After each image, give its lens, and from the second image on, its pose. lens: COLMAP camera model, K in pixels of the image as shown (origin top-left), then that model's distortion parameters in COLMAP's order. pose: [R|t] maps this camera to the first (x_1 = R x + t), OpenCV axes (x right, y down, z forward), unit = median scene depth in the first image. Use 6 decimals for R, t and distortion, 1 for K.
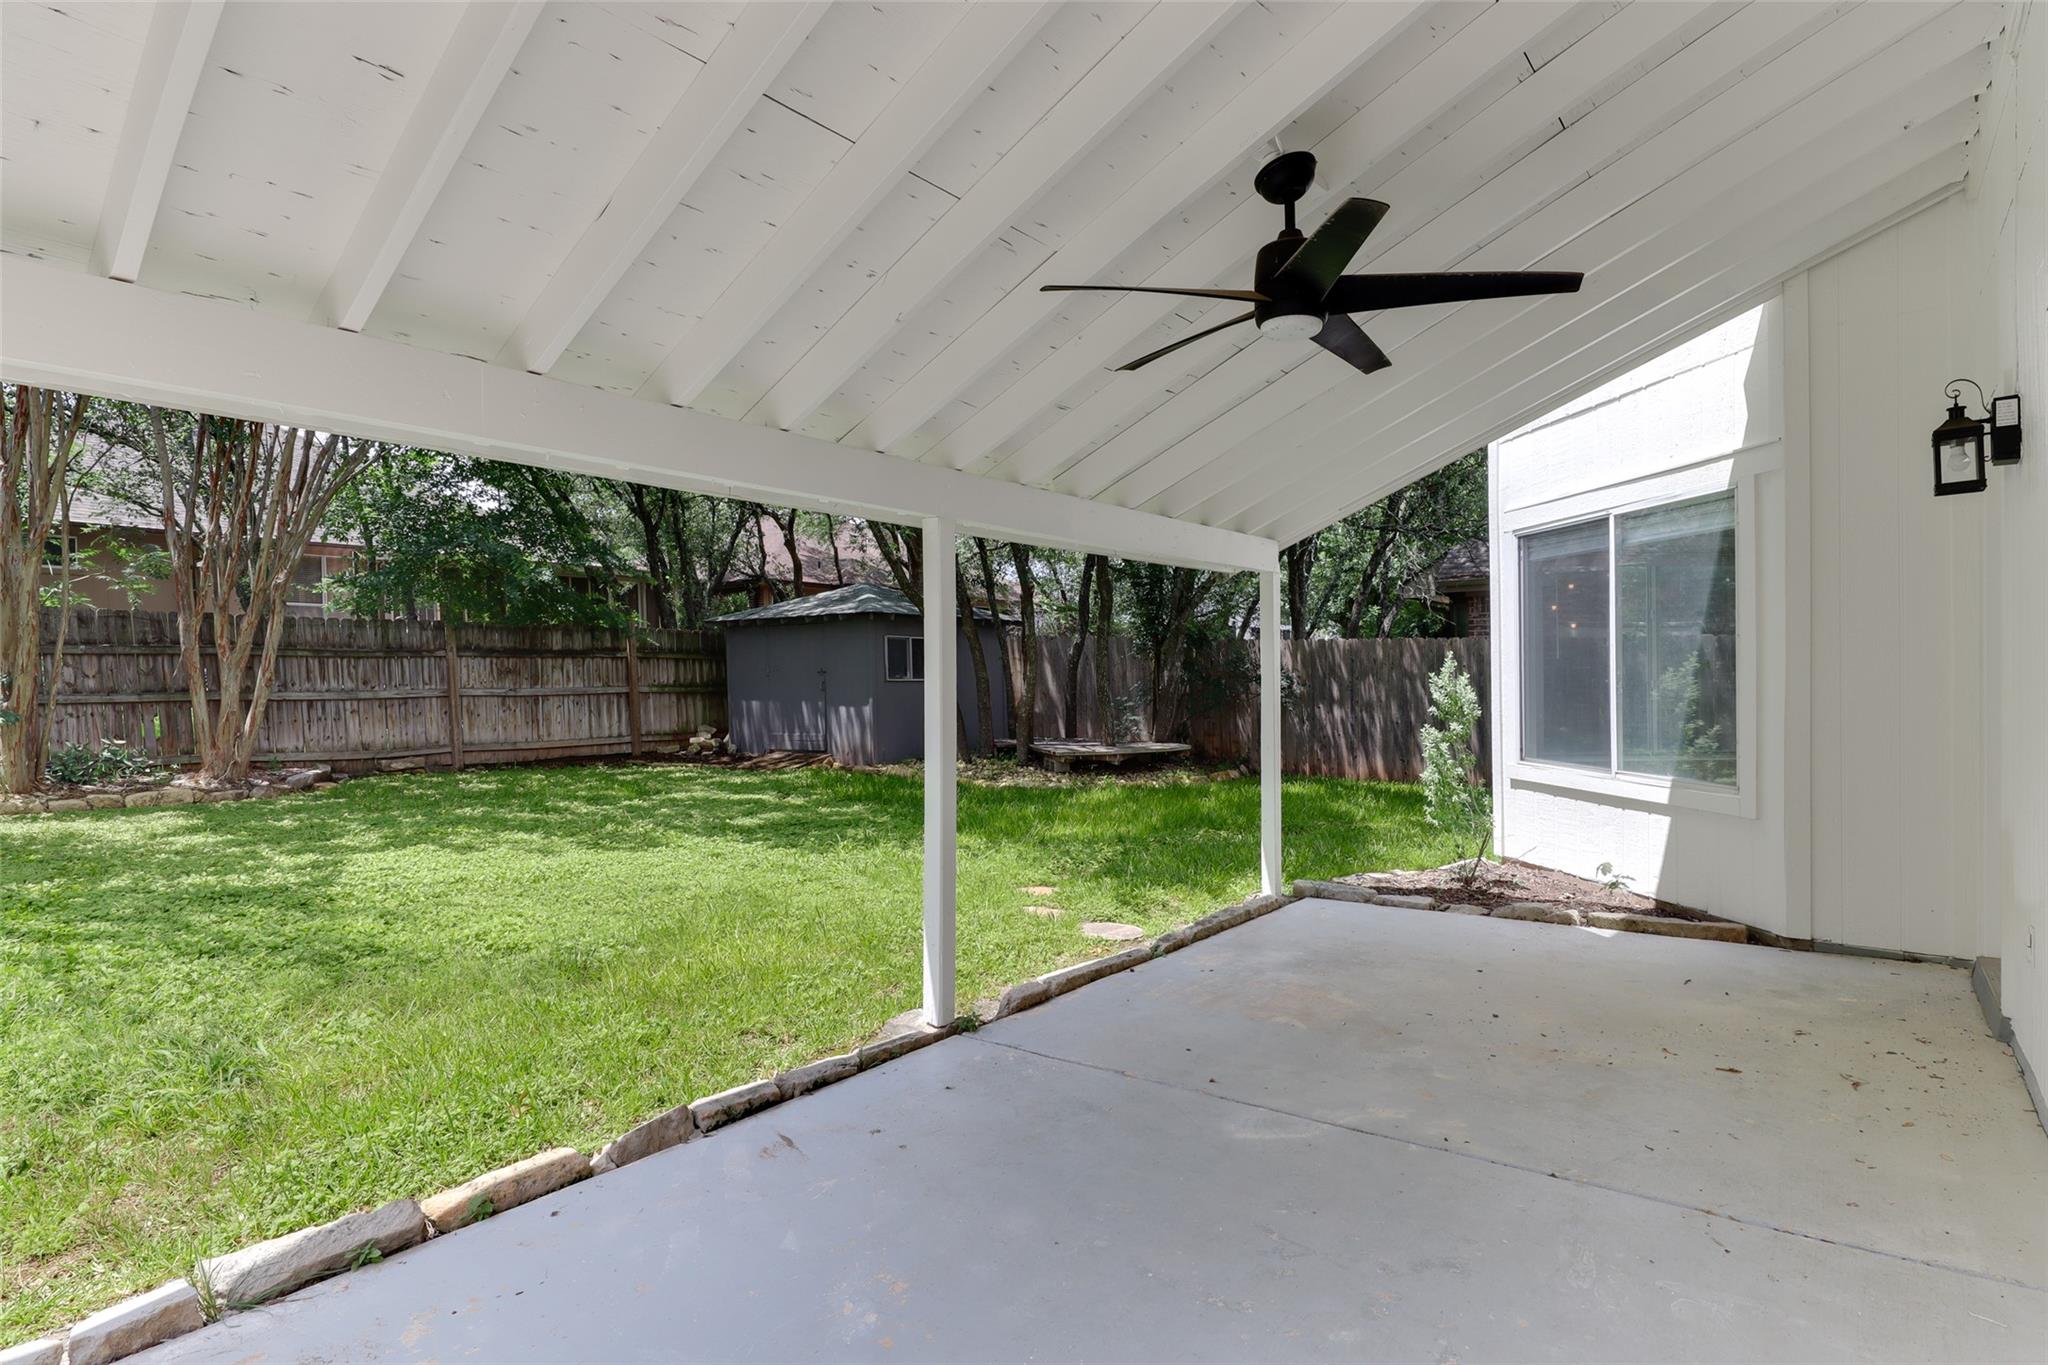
lens RADIAL K [[1068.7, 0, 1024.0], [0, 1068.7, 682.5], [0, 0, 1]] dist [-0.001485, 0.000440]
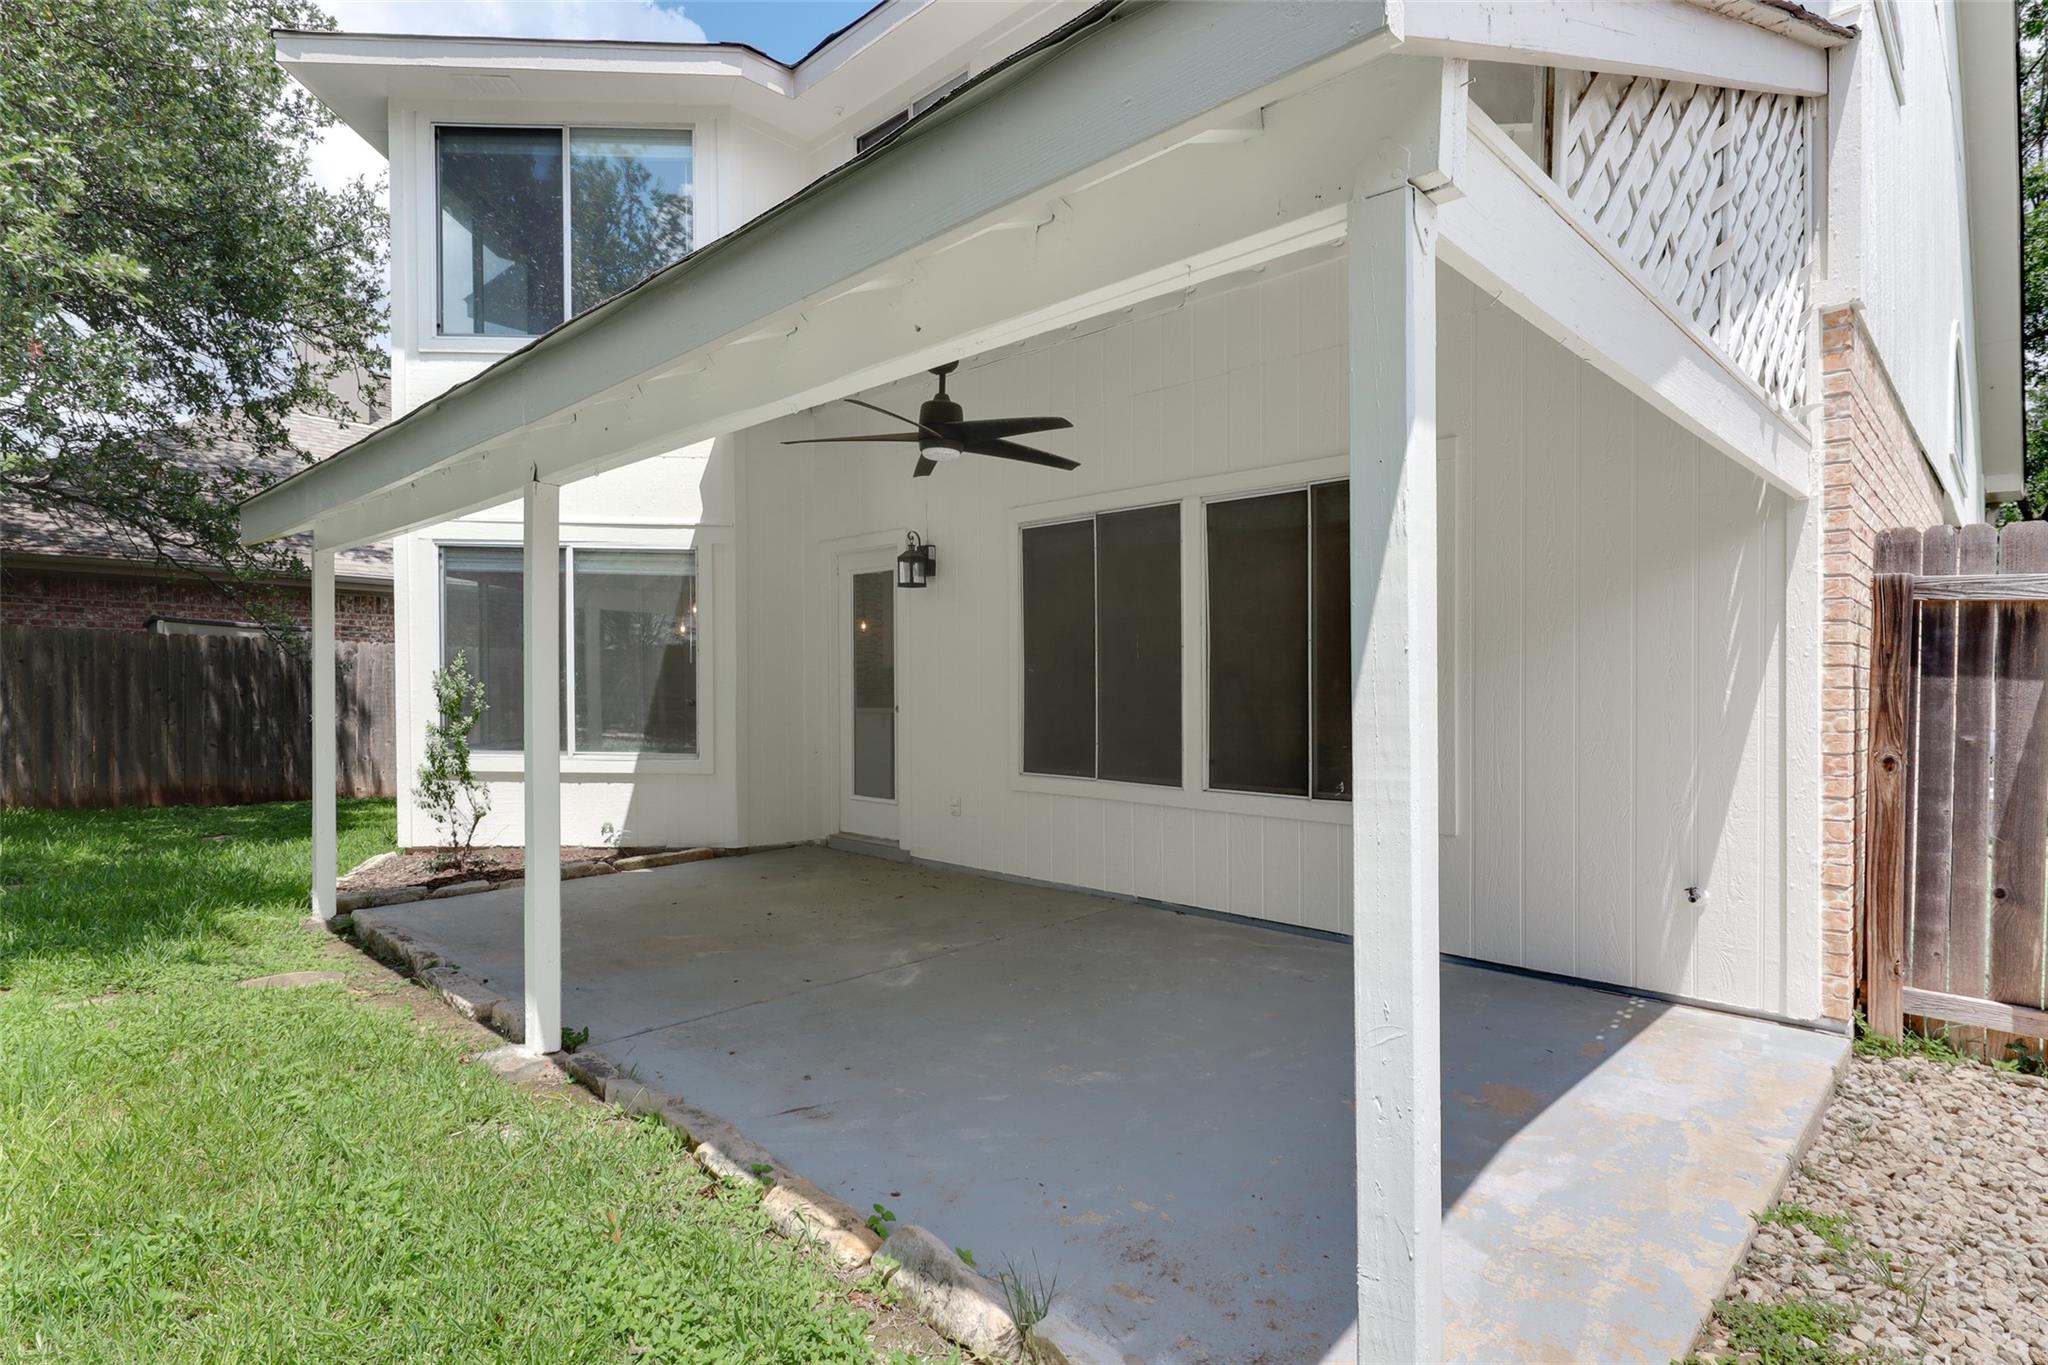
lens RADIAL K [[1053.0, 0, 1024.0], [0, 1053.0, 682.5], [0, 0, 1]] dist [0.026827, 0.000196]
pose [[0.127016, 0.008201, 0.991867, -0.712692], [-0.002065, 0.999966, -0.008004, 0.010405], [-0.991899, -0.001032, 0.127028, 0.376668]]
